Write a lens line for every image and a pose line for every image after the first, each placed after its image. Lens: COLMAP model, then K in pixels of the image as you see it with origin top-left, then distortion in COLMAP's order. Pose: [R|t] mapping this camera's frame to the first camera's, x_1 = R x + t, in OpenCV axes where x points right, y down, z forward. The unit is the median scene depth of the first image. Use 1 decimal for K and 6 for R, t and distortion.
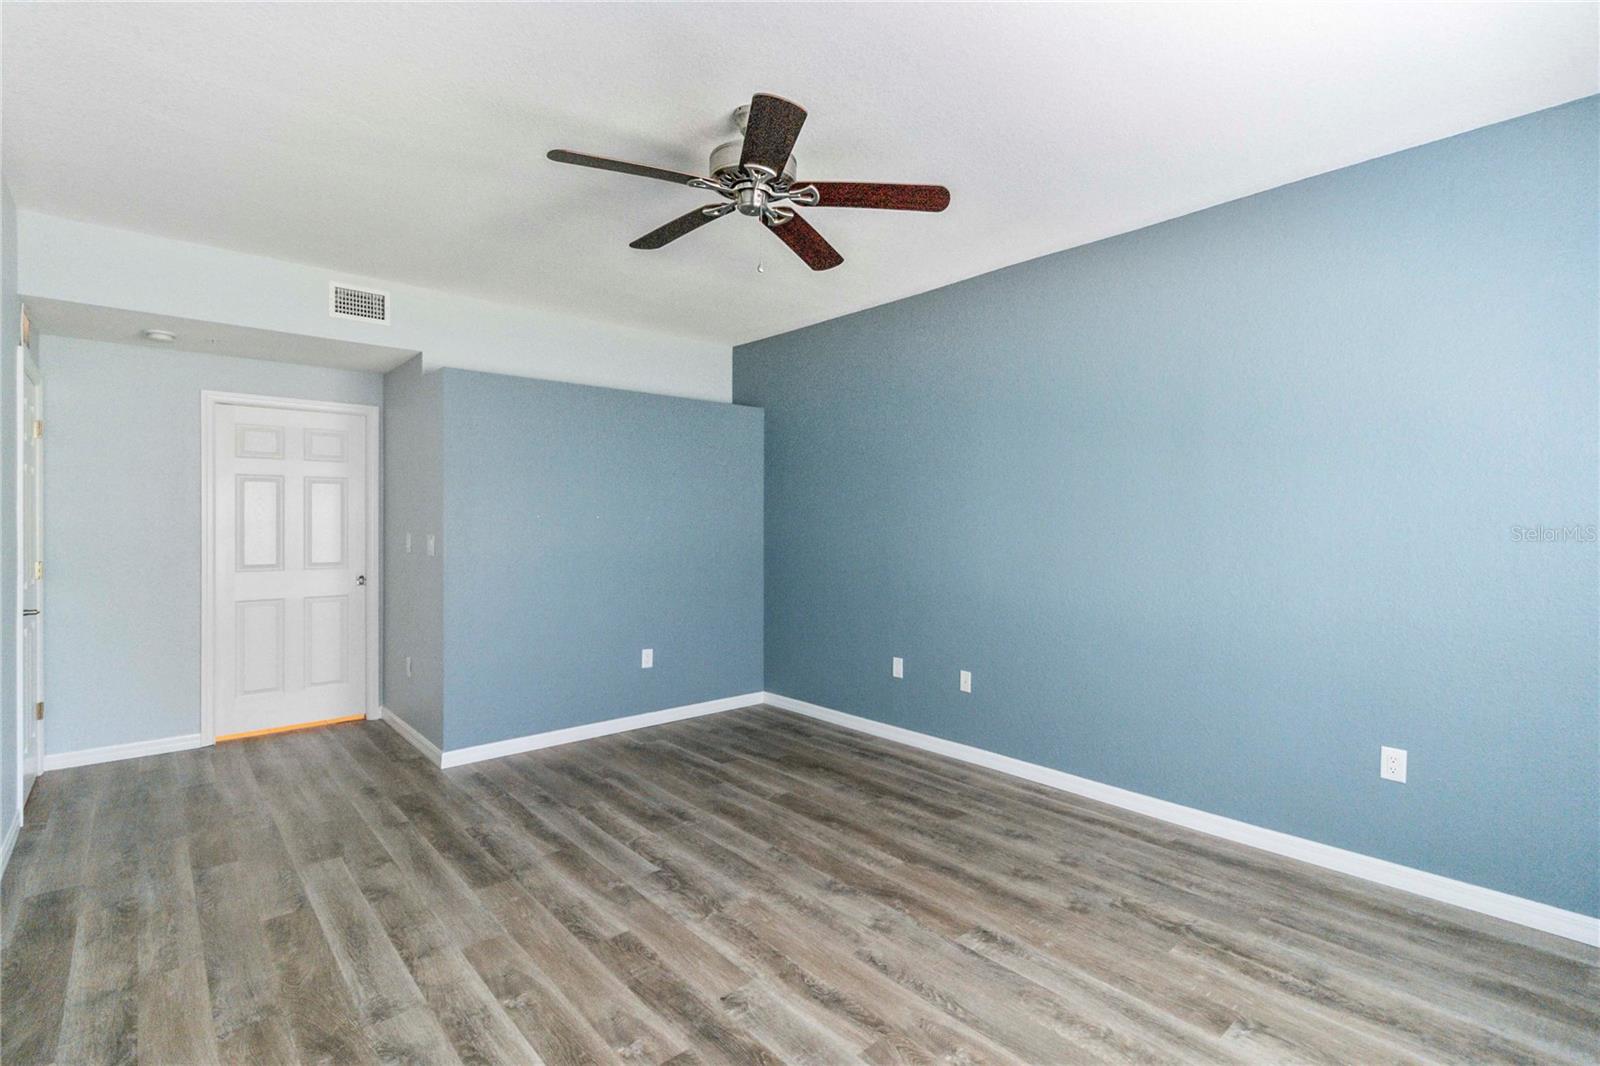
lens RADIAL K [[734.8, 0, 833.4], [0, 734.8, 513.5], [0, 0, 1]] dist [0.003380, -0.000819]
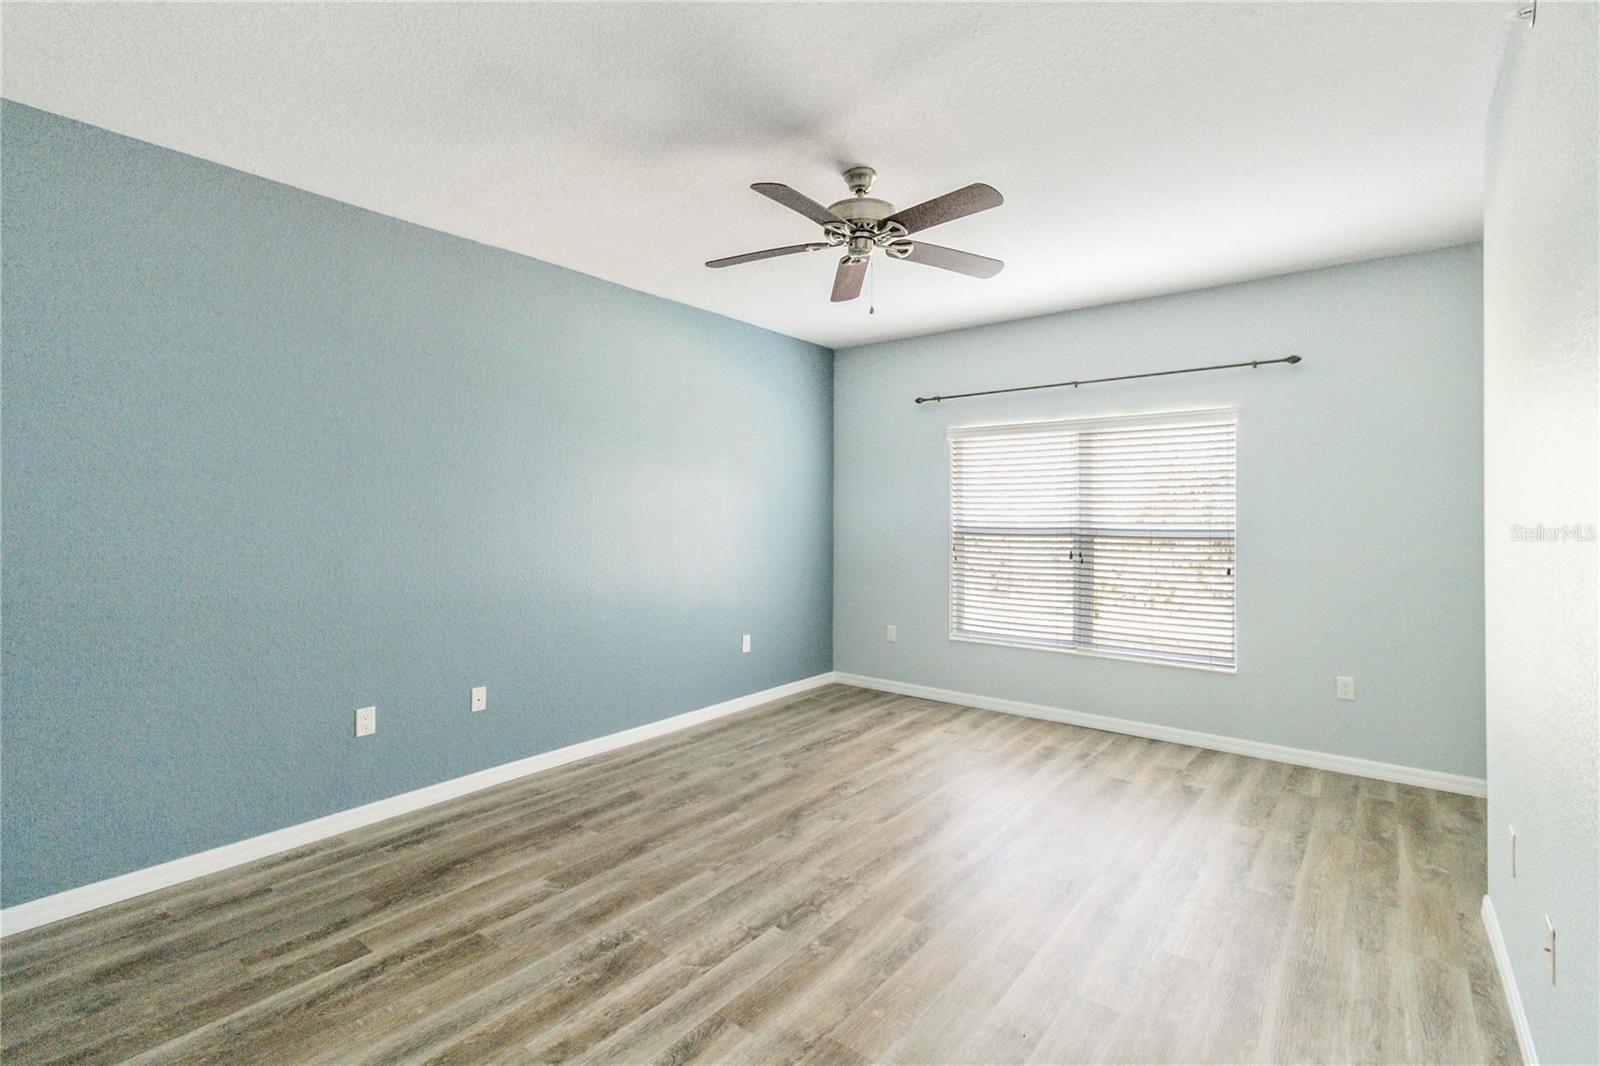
lens RADIAL K [[723.1, 0, 804.9], [0, 723.1, 503.0], [0, 0, 1]] dist [-0.000769, -0.000861]
pose [[-0.142676, 0.013653, 0.989675, -1.046486], [-0.010430, 0.999829, -0.015296, 0.006021], [-0.989715, -0.012504, -0.142509, 1.061430]]
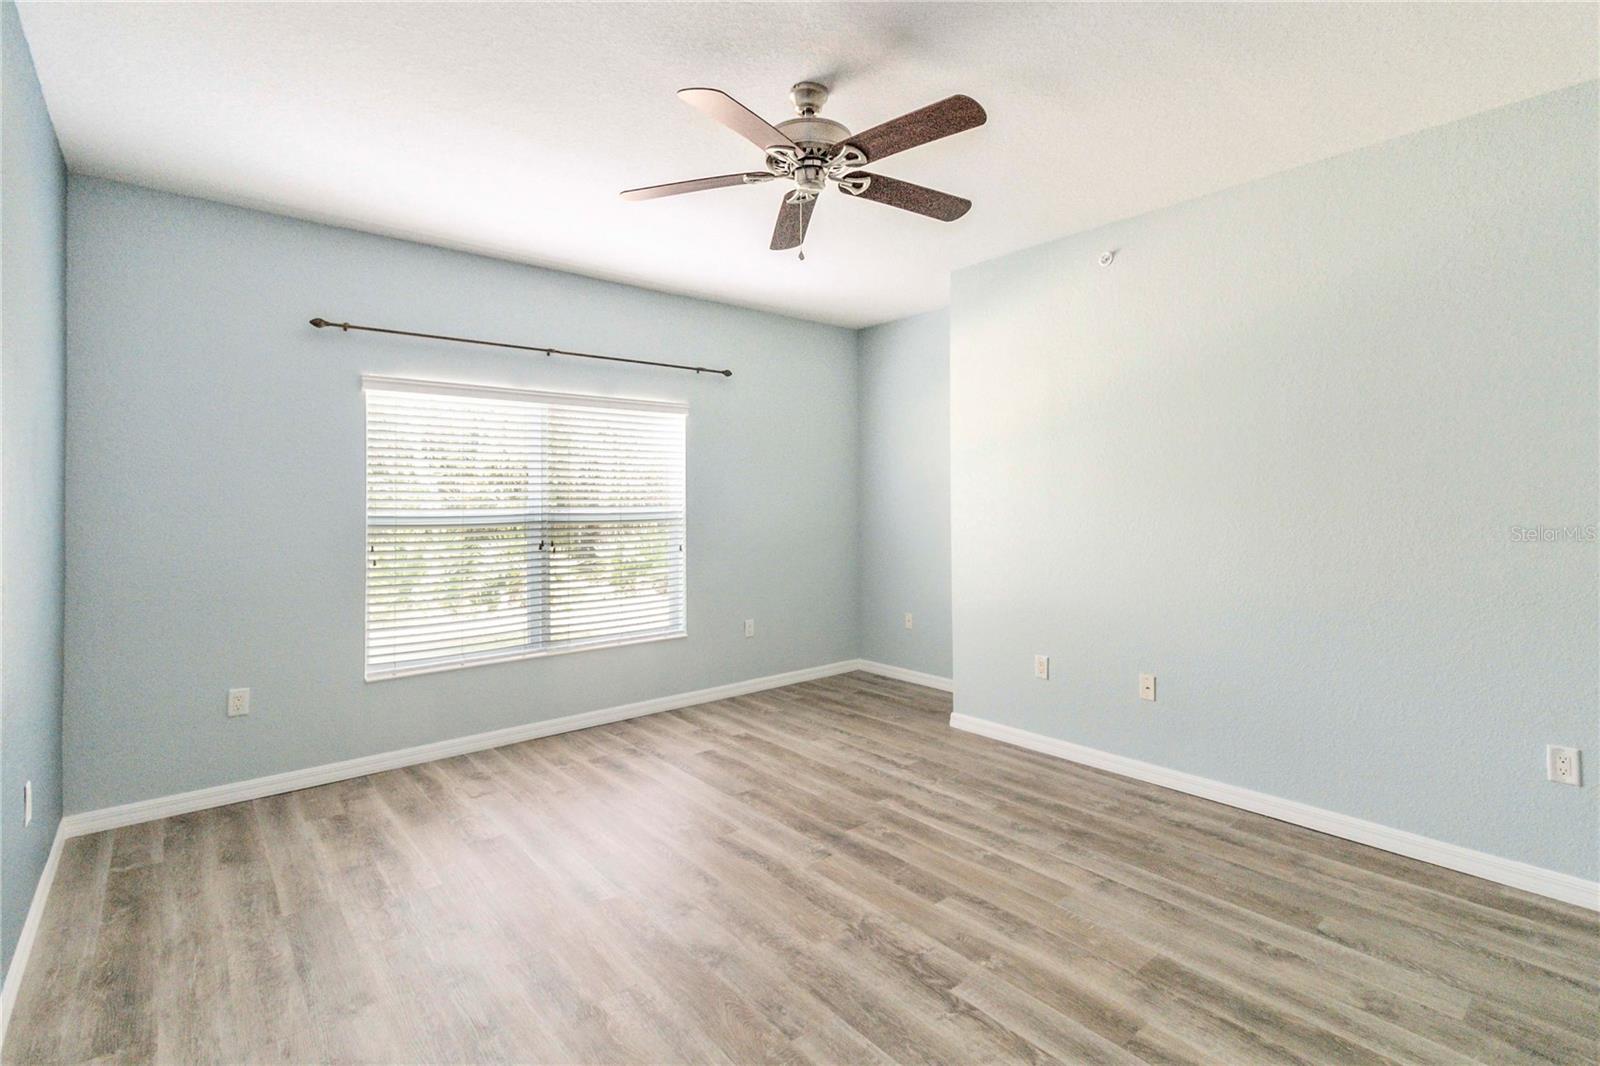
lens RADIAL K [[734.8, 0, 833.4], [0, 734.8, 513.5], [0, 0, 1]] dist [0.003380, -0.000819]
pose [[-0.999504, 0.001599, 0.031450, -0.142330], [0.001932, 0.999942, 0.010565, 0.015575], [-0.031431, 0.010621, -0.999449, 1.664288]]
